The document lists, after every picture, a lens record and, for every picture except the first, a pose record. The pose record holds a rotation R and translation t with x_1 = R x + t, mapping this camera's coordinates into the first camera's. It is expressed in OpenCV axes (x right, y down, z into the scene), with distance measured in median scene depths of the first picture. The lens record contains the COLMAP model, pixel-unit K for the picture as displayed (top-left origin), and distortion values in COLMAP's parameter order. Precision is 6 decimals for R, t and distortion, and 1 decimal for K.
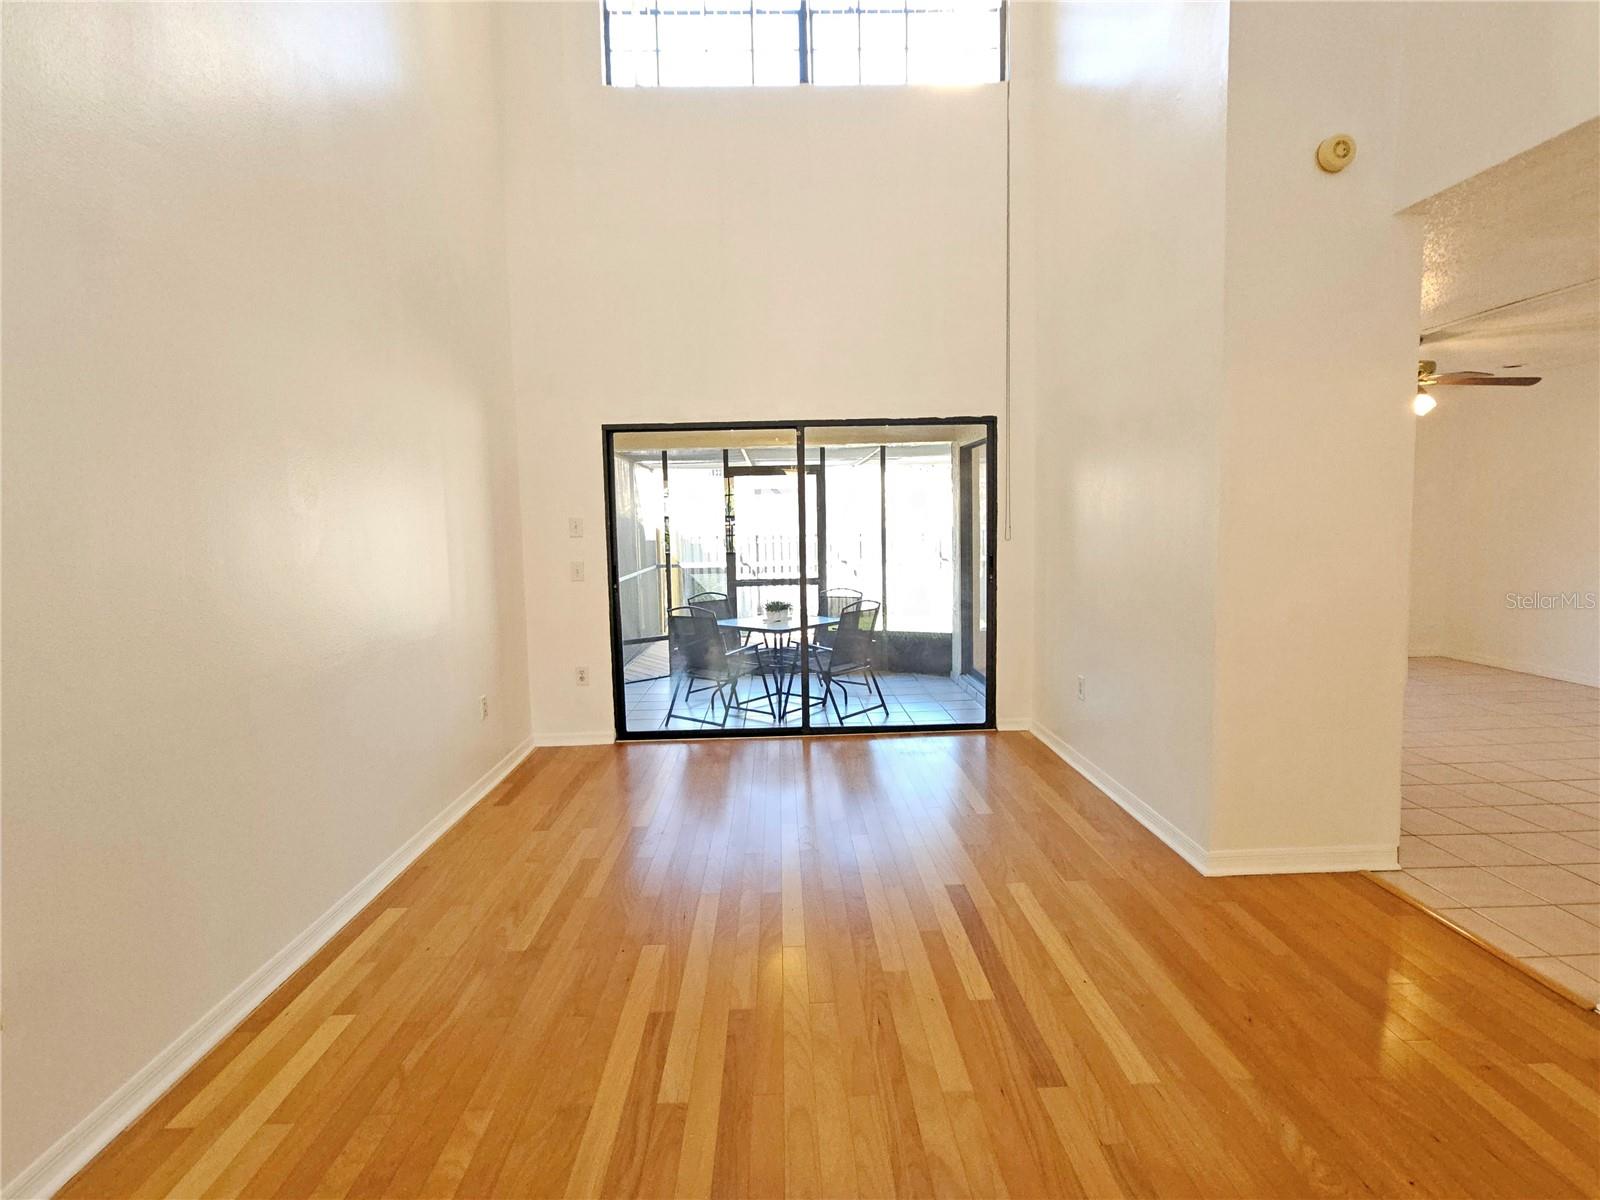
lens RADIAL K [[822.4, 0, 800.0], [0, 822.4, 600.0], [0, 0, 1]] dist [0.002427, 0.000443]
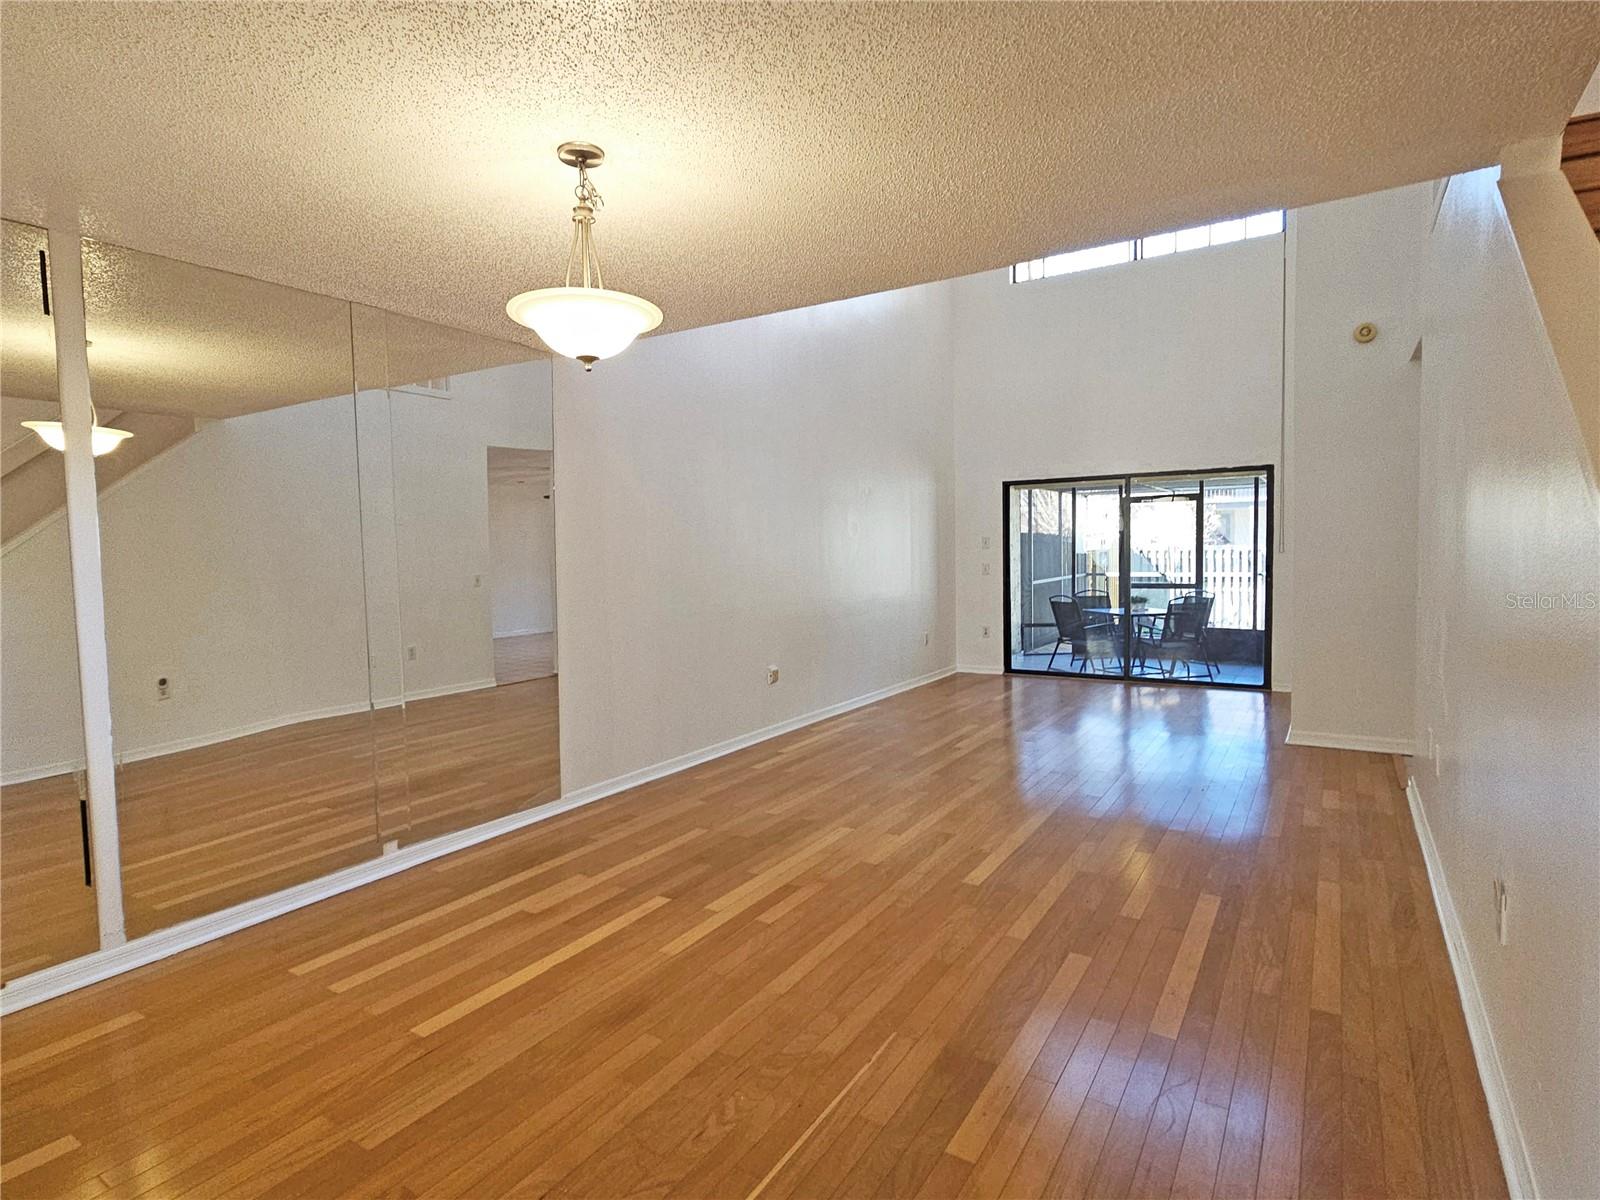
lens RADIAL K [[822.4, 0, 800.0], [0, 822.4, 600.0], [0, 0, 1]] dist [0.002427, 0.000443]
pose [[0.827508, 0.042343, -0.559855, 0.352257], [-0.049207, 0.998785, 0.002809, 0.041521], [0.559293, 0.025224, 0.828586, -0.588021]]
